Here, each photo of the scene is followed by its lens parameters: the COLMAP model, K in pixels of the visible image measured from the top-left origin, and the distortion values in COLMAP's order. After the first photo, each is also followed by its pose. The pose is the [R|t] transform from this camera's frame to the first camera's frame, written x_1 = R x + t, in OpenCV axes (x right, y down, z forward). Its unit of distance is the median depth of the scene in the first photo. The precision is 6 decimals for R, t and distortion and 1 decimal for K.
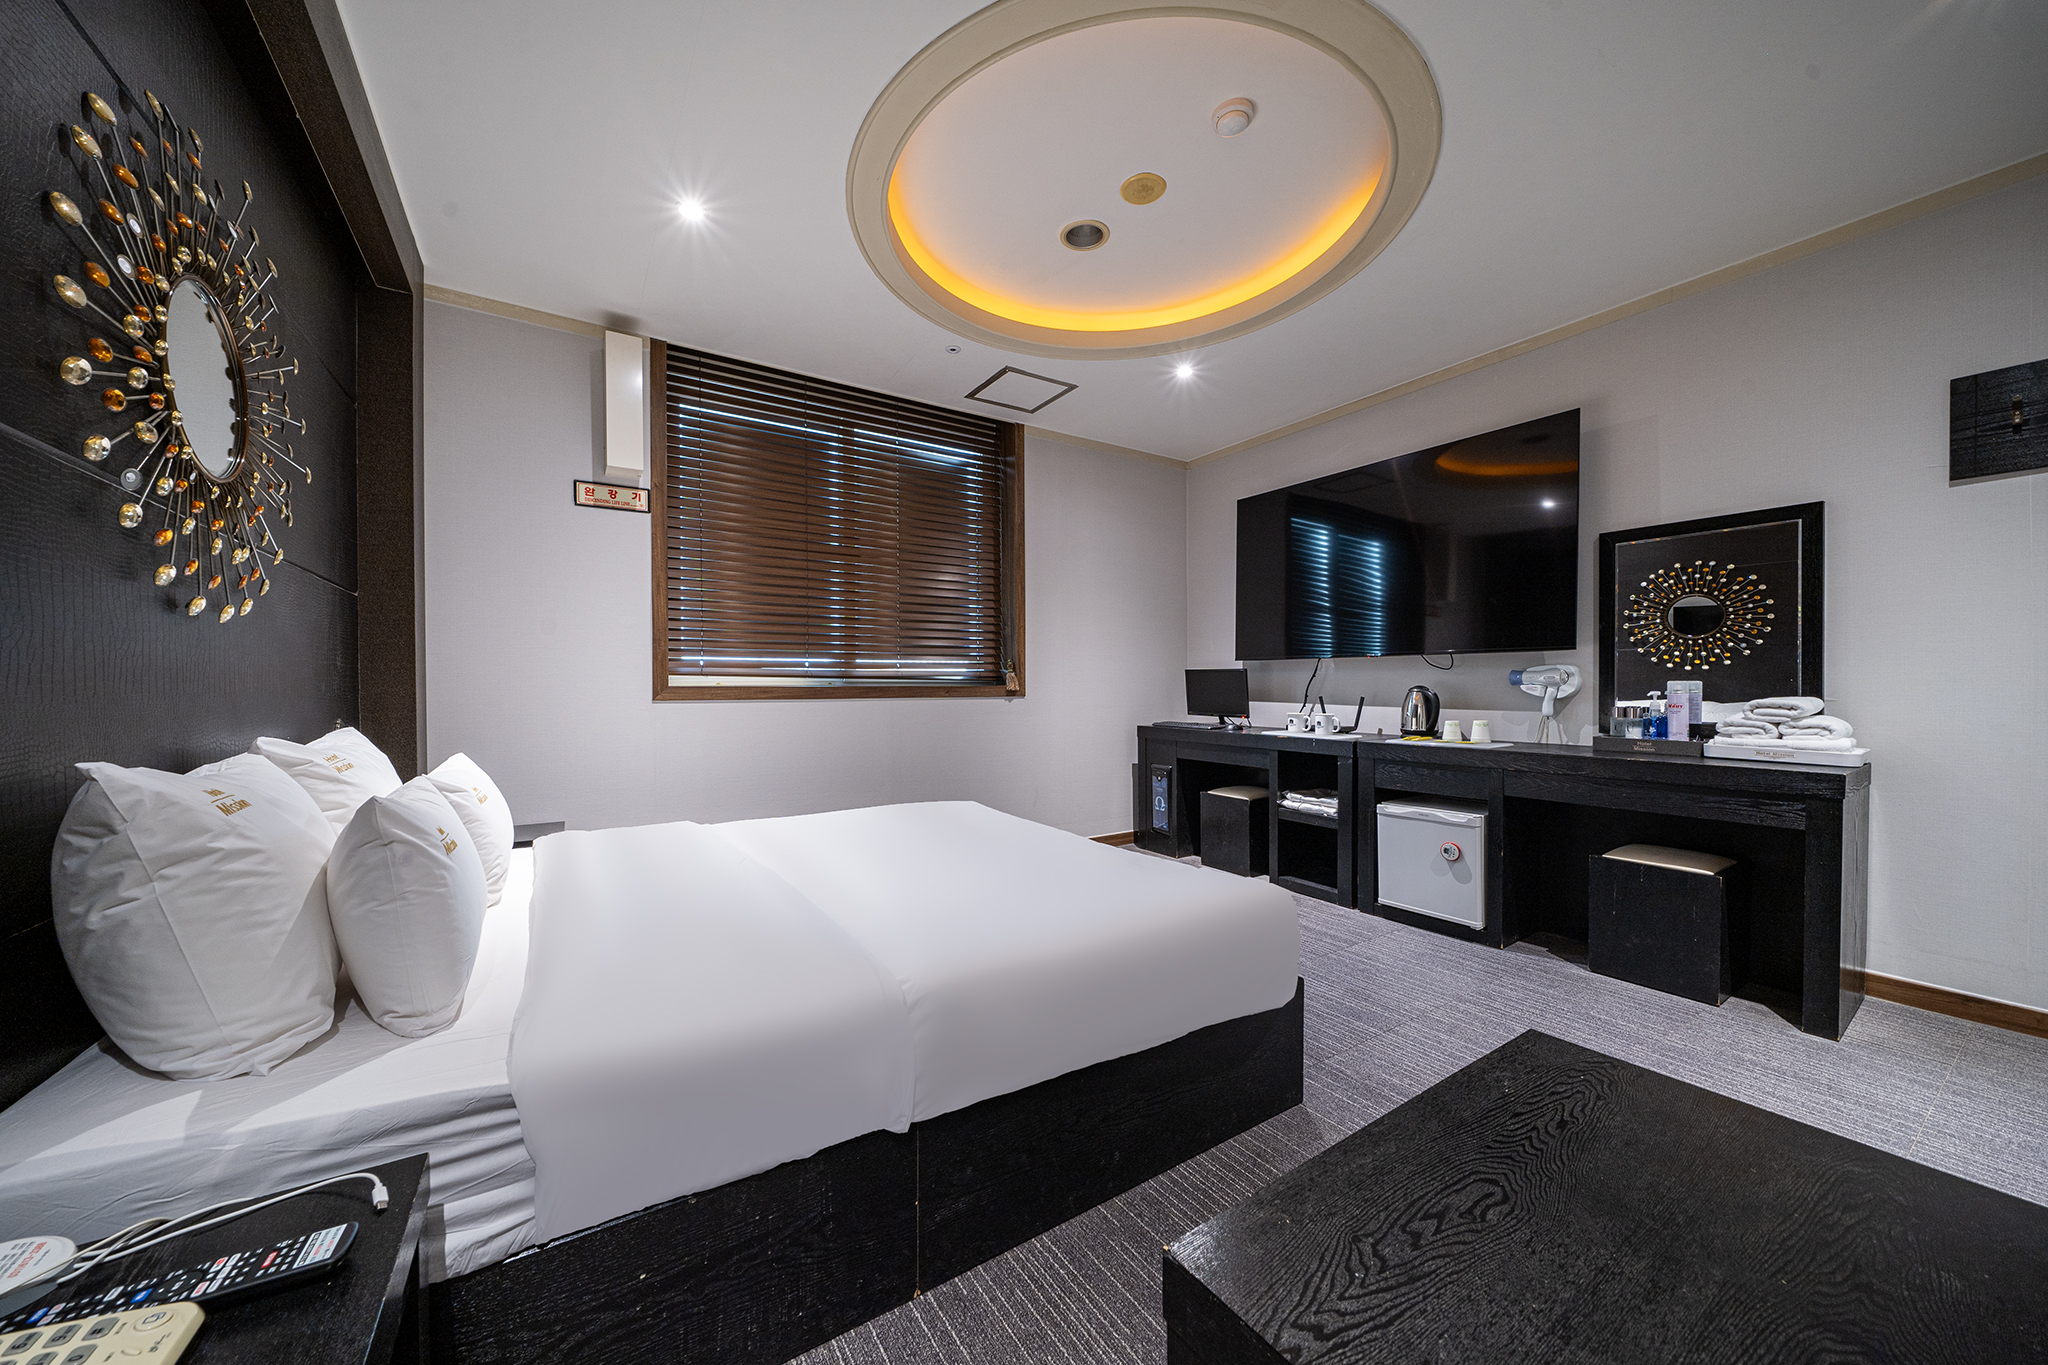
lens RADIAL K [[704.3, 0, 1013.7], [0, 704.3, 690.6], [0, 0, 1]] dist [-0.005339, 0.000102]
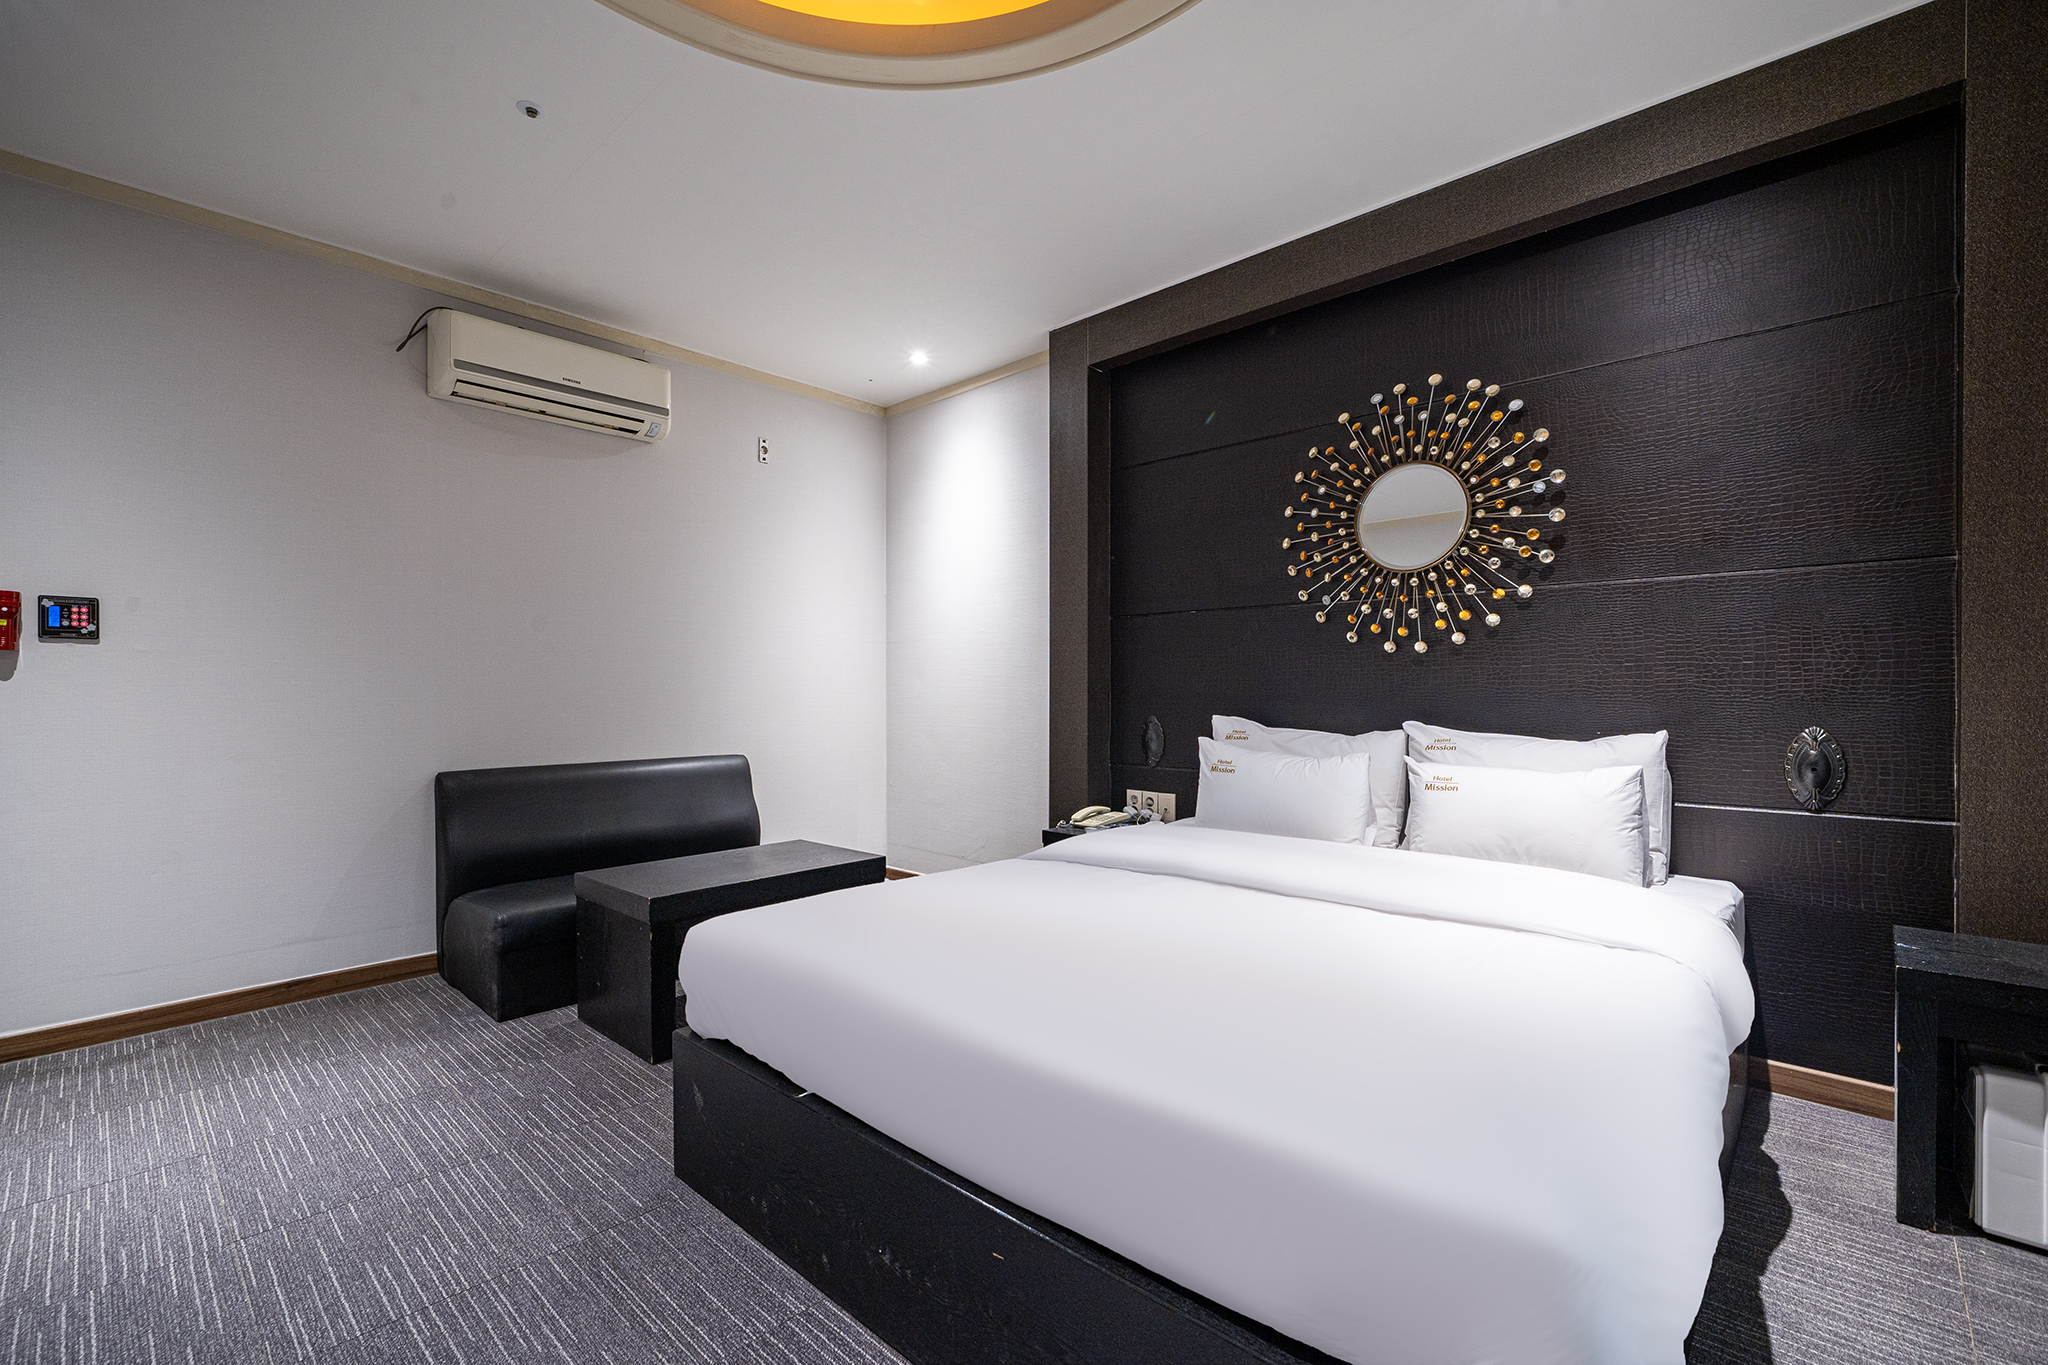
lens RADIAL K [[866.8, 0, 1022.8], [0, 866.8, 695.3], [0, 0, 1]] dist [0.000678, -0.000261]
pose [[-0.966605, 0.006319, -0.256193, 0.145864], [0.004354, 0.999957, 0.008235, -0.007039], [0.256234, 0.006845, -0.966591, 1.211214]]
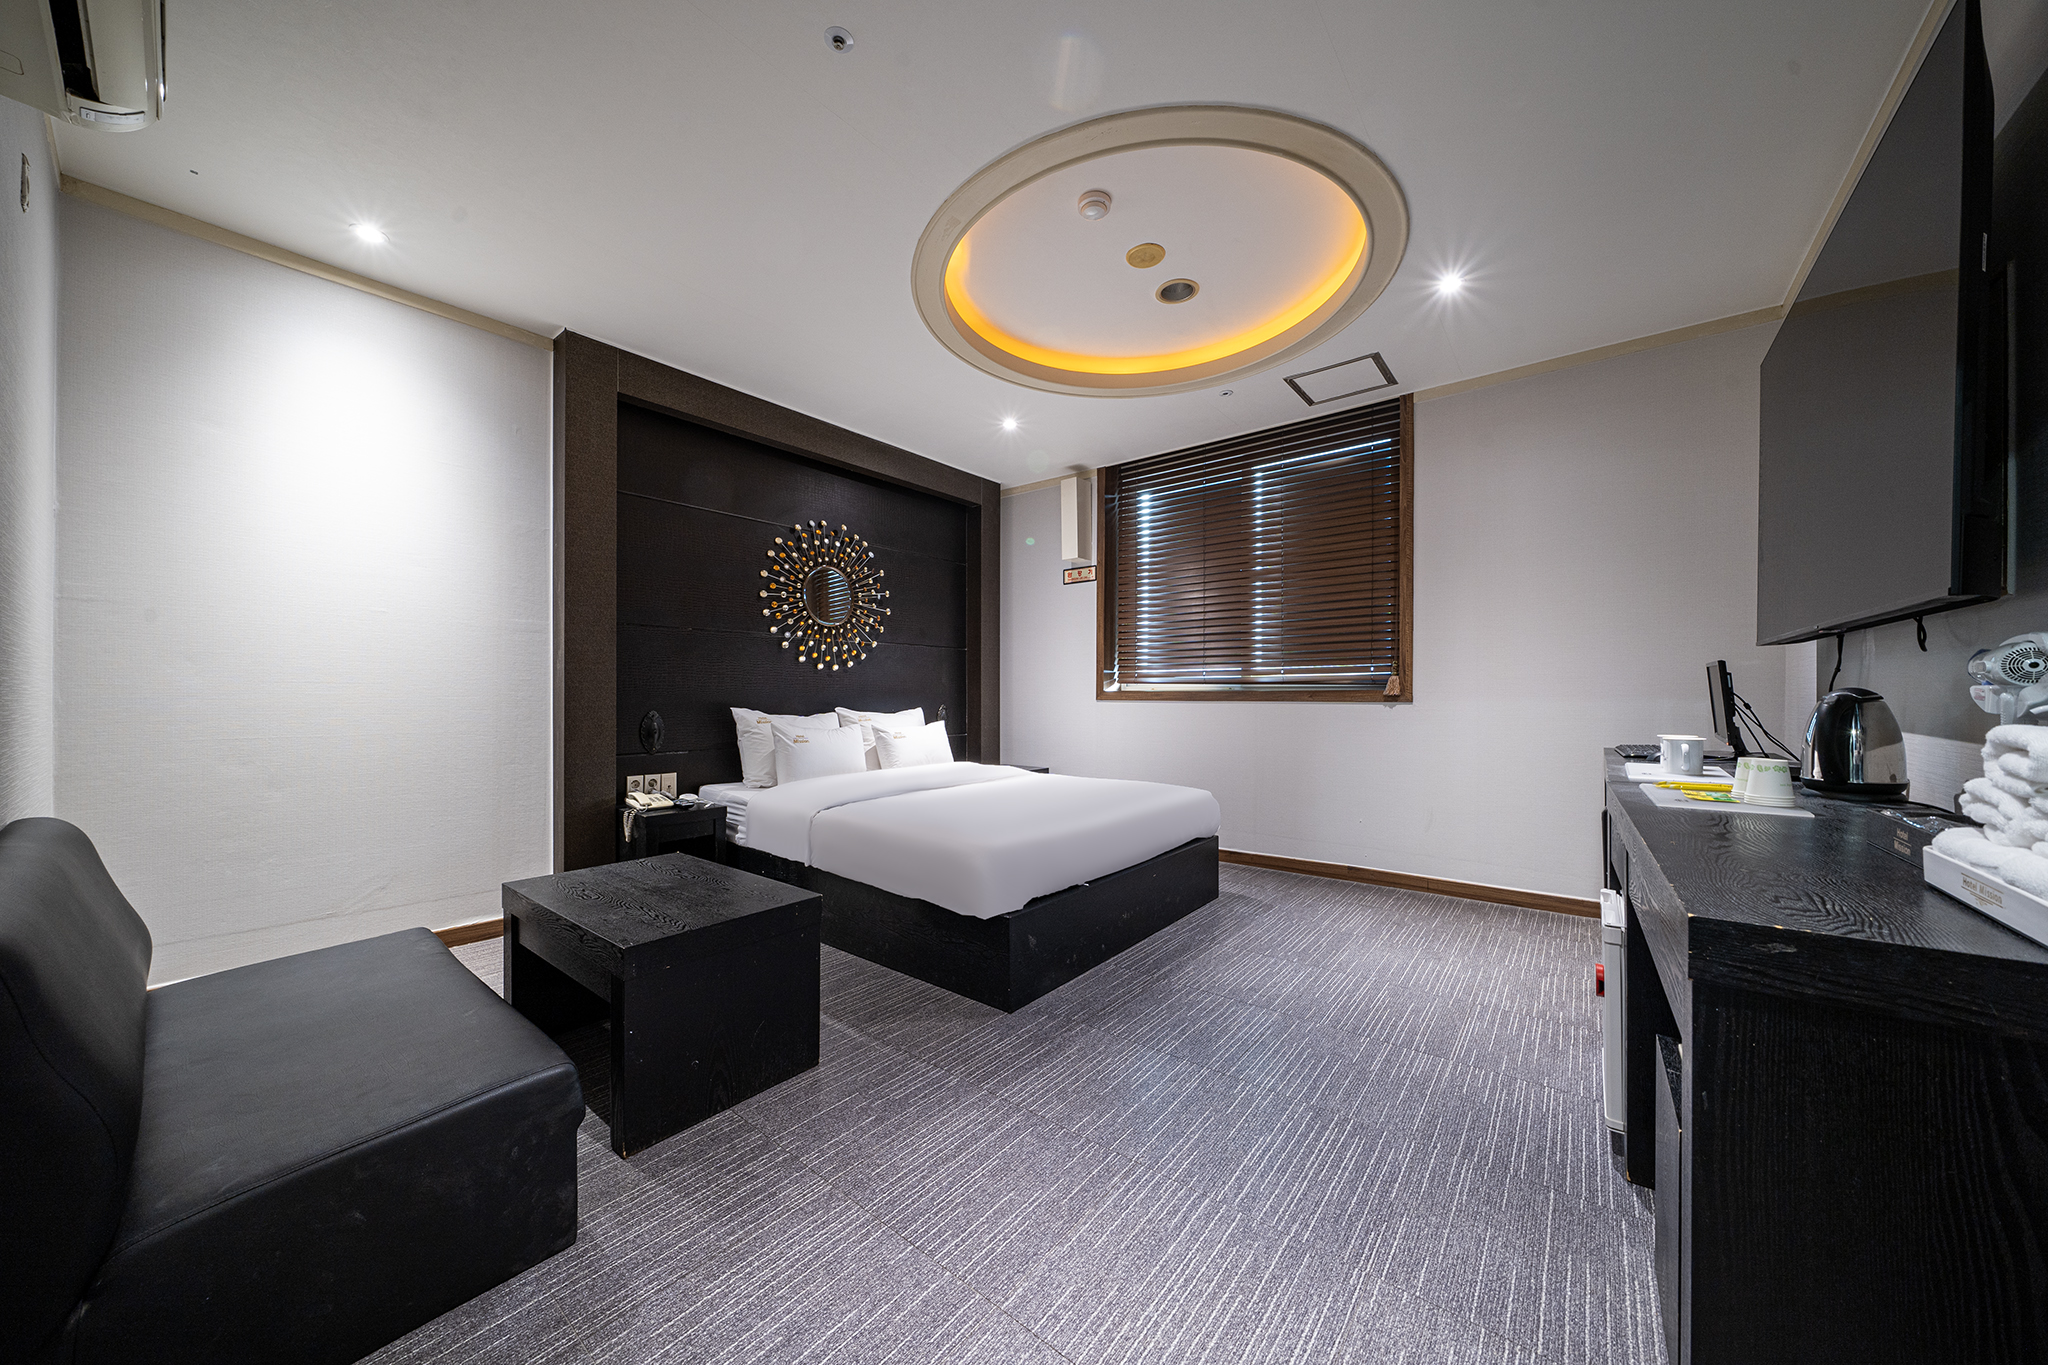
lens RADIAL K [[704.3, 0, 1013.7], [0, 704.3, 690.6], [0, 0, 1]] dist [-0.005339, 0.000102]
pose [[0.313293, -0.001631, -0.949655, 0.921968], [-0.005544, 0.999978, -0.003547, -0.000381], [0.949640, 0.006377, 0.313277, 0.337475]]
